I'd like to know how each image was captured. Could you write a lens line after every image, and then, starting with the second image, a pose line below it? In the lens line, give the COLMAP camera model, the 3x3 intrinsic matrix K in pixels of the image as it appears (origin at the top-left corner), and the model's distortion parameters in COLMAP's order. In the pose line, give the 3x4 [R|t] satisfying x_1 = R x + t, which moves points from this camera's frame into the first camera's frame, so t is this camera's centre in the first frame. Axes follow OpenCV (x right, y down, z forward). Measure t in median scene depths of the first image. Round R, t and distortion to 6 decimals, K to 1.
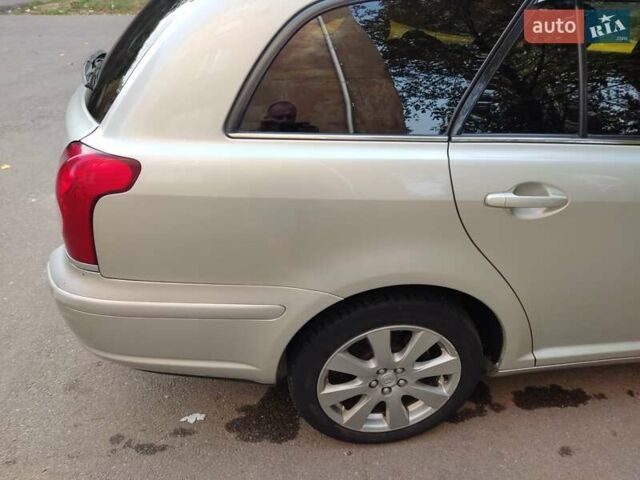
lens RADIAL K [[496.3, 0, 315.0], [0, 496.3, 237.0], [0, 0, 1]] dist [0.008434, -0.029453]
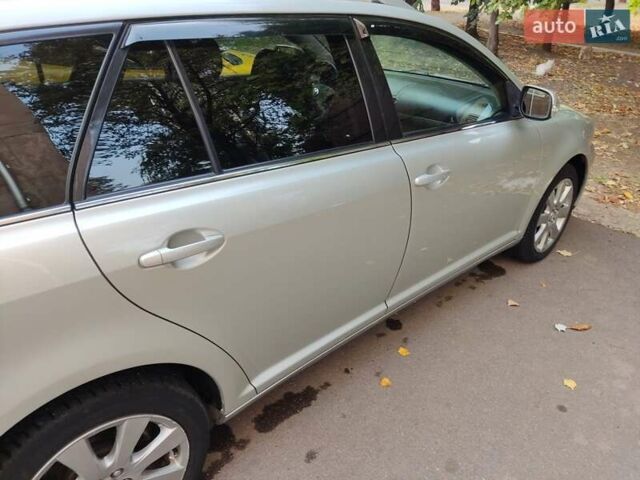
lens RADIAL K [[468.4, 0, 318.3], [0, 468.4, 241.4], [0, 0, 1]] dist [0.075348, -0.097079]
pose [[0.816620, -0.276602, 0.506579, 0.145136], [0.297169, 0.953909, 0.041808, -0.039876], [-0.494795, 0.116399, 0.861179, 0.080023]]
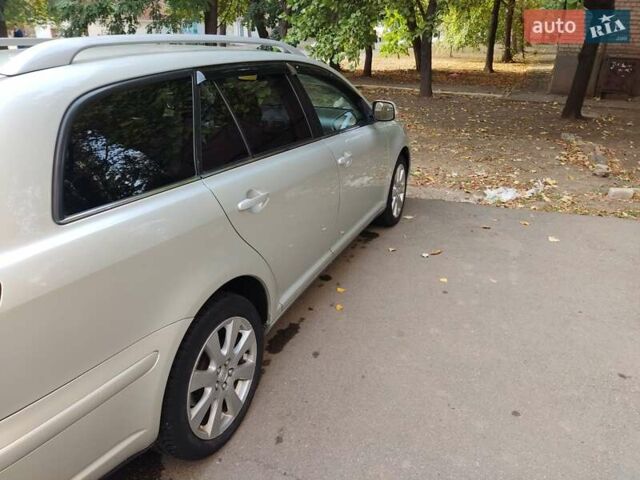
lens RADIAL K [[468.4, 0, 318.2], [0, 468.4, 237.2], [0, 0, 1]] dist [0.075348, -0.097079]
pose [[0.506567, -0.351799, 0.787164, -0.527277], [0.469477, 0.878304, 0.090407, -0.008950], [-0.723174, 0.323759, 0.610081, 0.000997]]
